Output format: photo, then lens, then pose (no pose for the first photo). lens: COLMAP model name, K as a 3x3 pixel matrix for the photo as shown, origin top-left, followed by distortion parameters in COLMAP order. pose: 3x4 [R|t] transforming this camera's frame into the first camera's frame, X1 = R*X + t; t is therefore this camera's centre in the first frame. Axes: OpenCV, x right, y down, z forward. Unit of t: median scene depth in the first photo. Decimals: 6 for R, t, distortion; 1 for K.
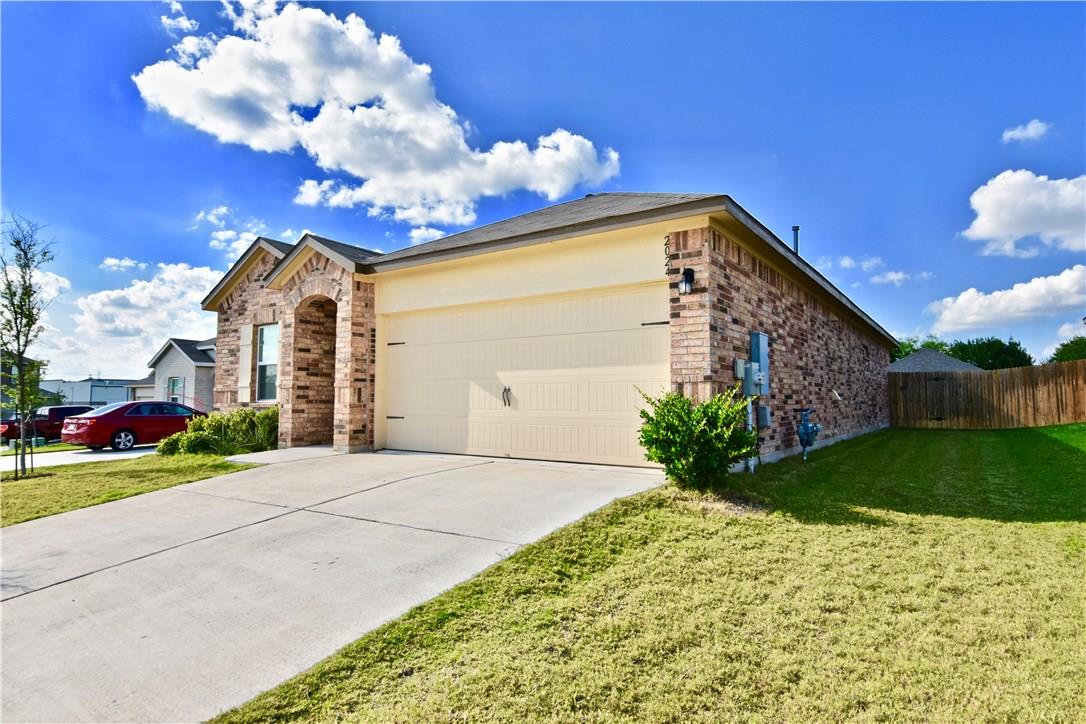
lens RADIAL K [[603.0, 0, 545.9], [0, 603.0, 366.2], [0, 0, 1]] dist [-0.012274, 0.001795]
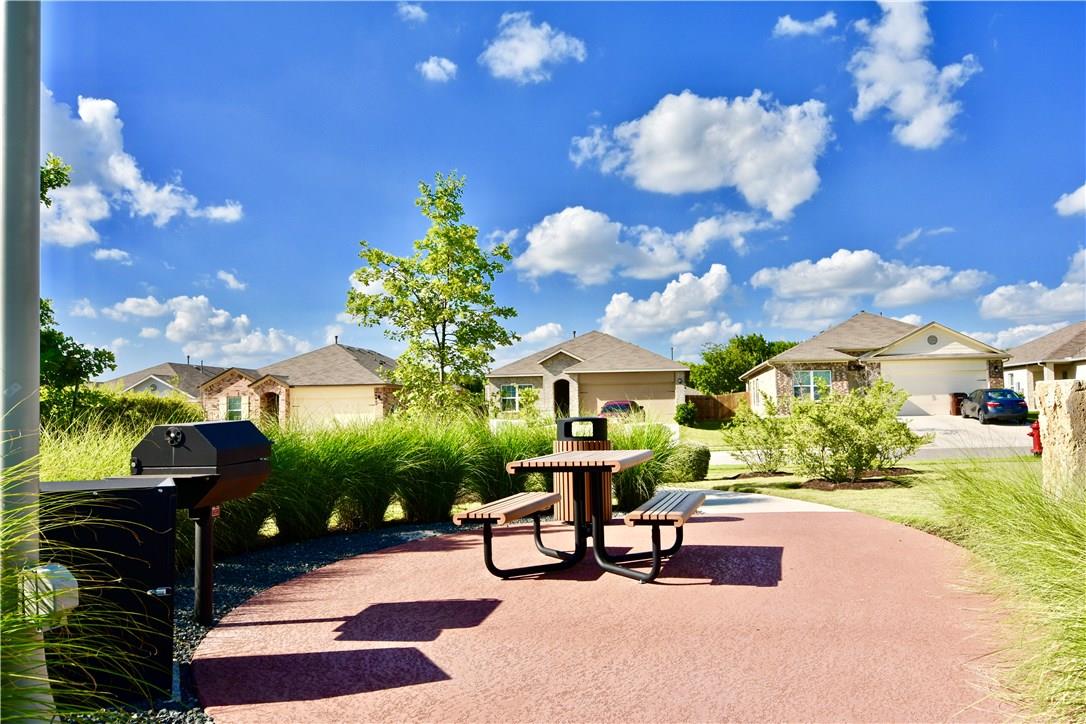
lens RADIAL K [[836.9, 0, 542.0], [0, 836.9, 359.8], [0, 0, 1]] dist [-0.000707, -0.000025]
pose [[0.900444, 0.010891, 0.434836, -1.096114], [-0.009144, 0.999940, -0.006110, -0.295793], [-0.434876, 0.001525, 0.900489, -4.080606]]
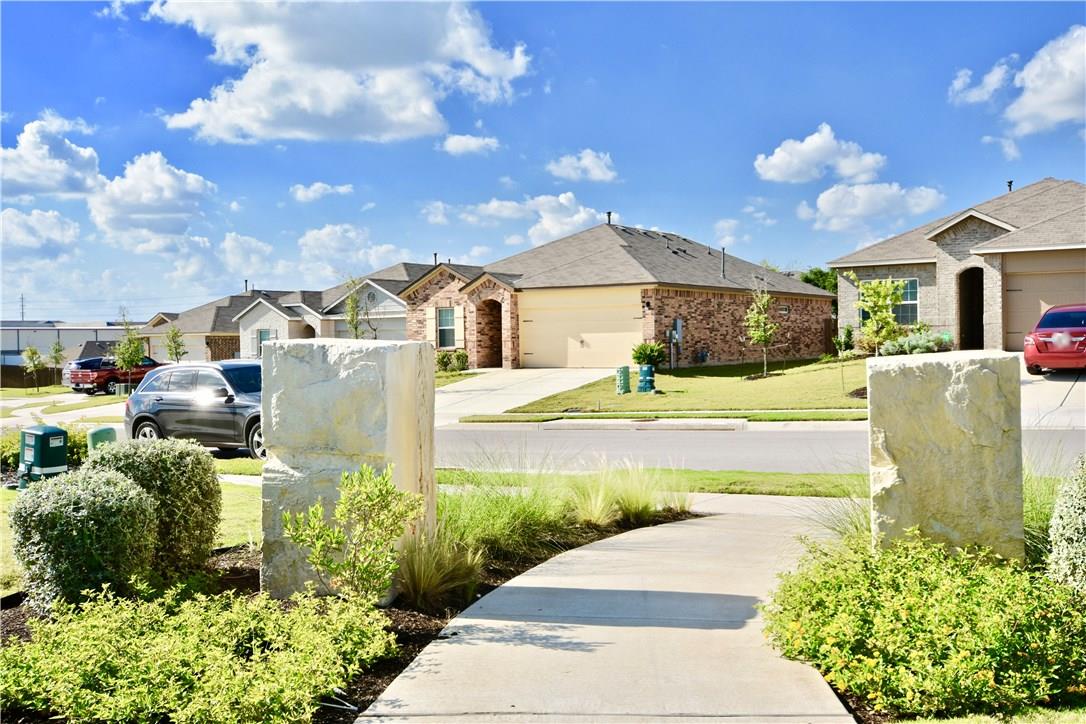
lens RADIAL K [[1119.4, 0, 539.2], [0, 1119.4, 360.7], [0, 0, 1]] dist [0.020878, 0.000000]
pose [[0.999389, -0.018247, 0.029808, -0.337145], [0.015879, 0.996840, 0.077834, -0.216824], [-0.031134, -0.077313, 0.996521, -3.211883]]
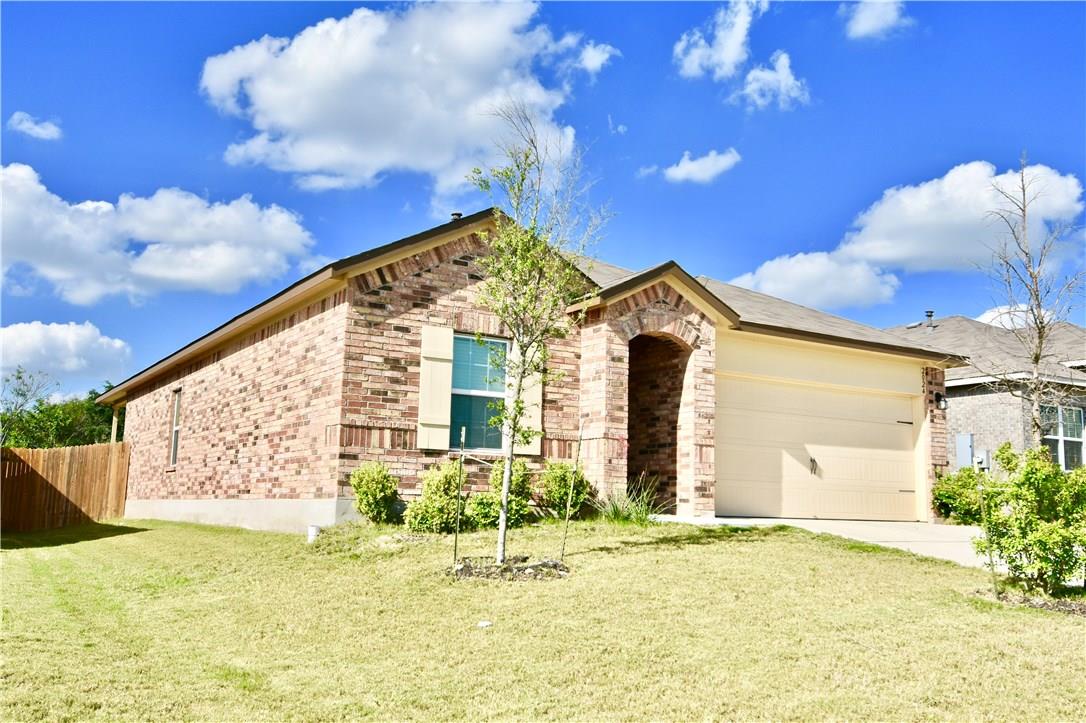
lens RADIAL K [[937.1, 0, 542.4], [0, 937.1, 359.2], [0, 0, 1]] dist [-0.004220, -0.001074]
pose [[0.430080, 0.150791, 0.890109, -1.681255], [-0.081242, 0.988416, -0.128191, 0.104839], [-0.899128, -0.017181, 0.437348, 0.598836]]
